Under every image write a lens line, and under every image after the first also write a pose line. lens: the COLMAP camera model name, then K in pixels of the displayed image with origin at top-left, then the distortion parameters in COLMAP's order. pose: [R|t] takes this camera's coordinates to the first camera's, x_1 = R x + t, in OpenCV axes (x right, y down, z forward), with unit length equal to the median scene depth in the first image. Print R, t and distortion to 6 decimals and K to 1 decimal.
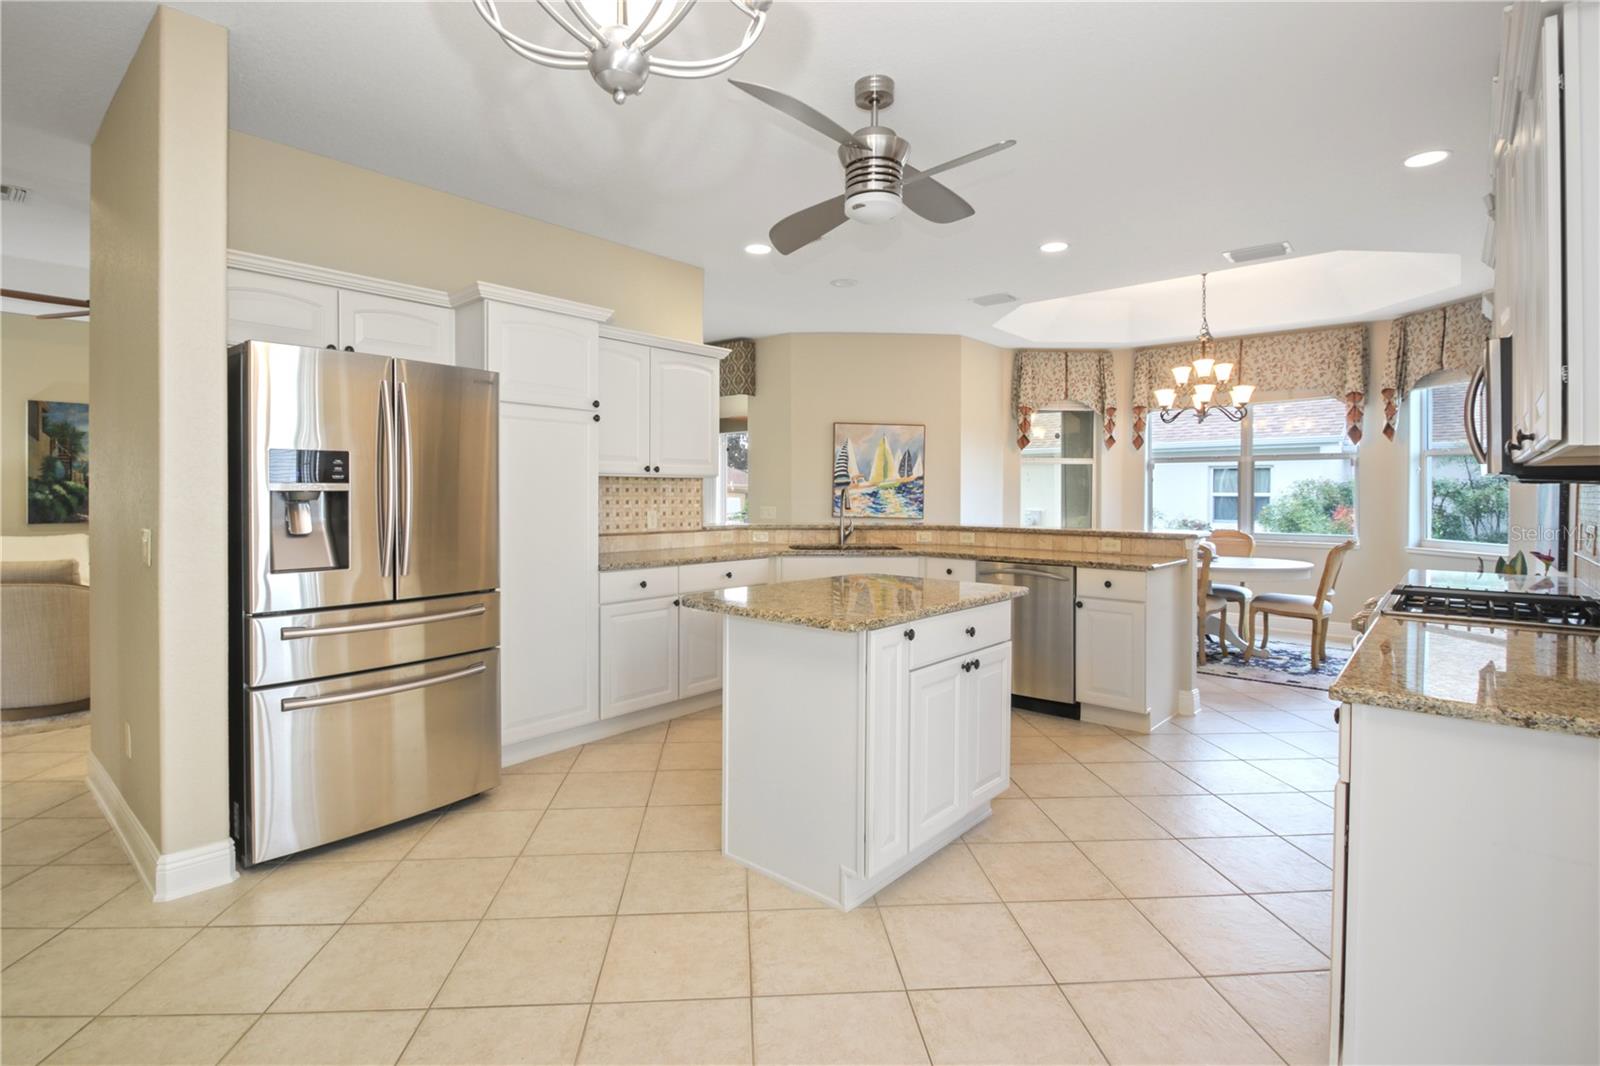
lens RADIAL K [[771.0, 0, 773.5], [0, 771.0, 496.4], [0, 0, 1]] dist [-0.000954, -0.000620]
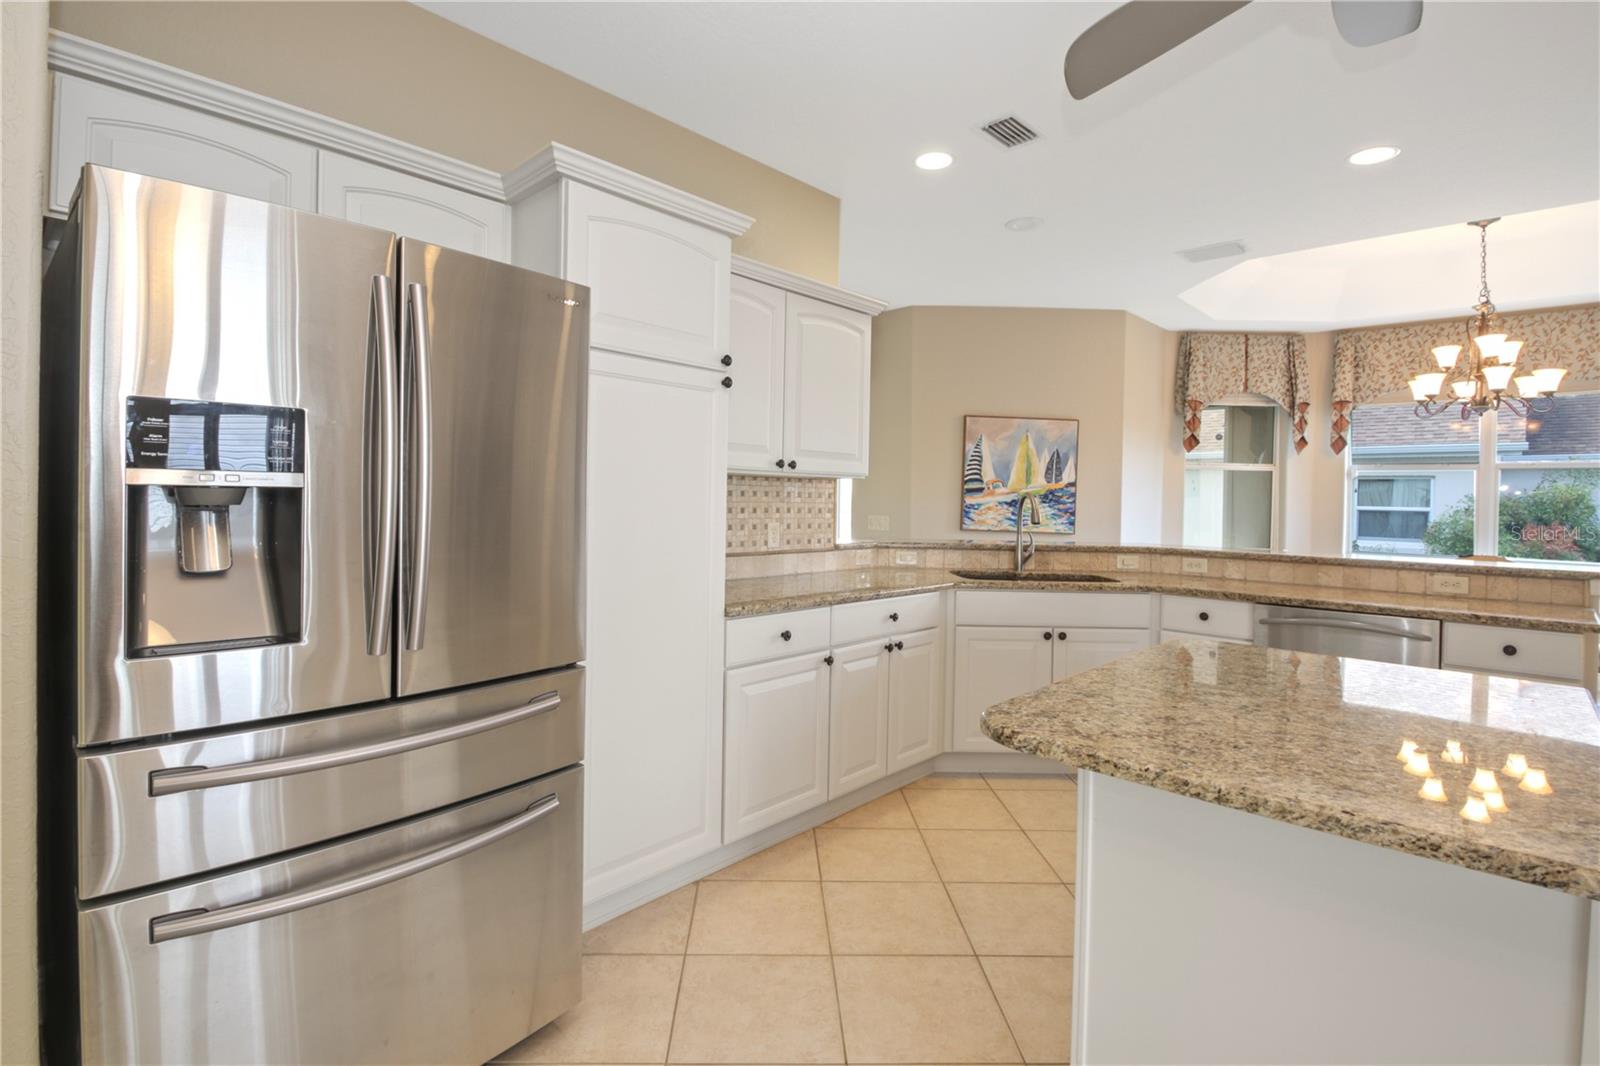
lens RADIAL K [[753.7, 0, 813.4], [0, 753.7, 501.5], [0, 0, 1]] dist [-0.004880, -0.000885]
pose [[0.999849, 0.016119, 0.006487, -0.116933], [-0.016121, 0.999870, 0.000215, -0.001945], [-0.006482, -0.000320, 0.999979, 0.268464]]
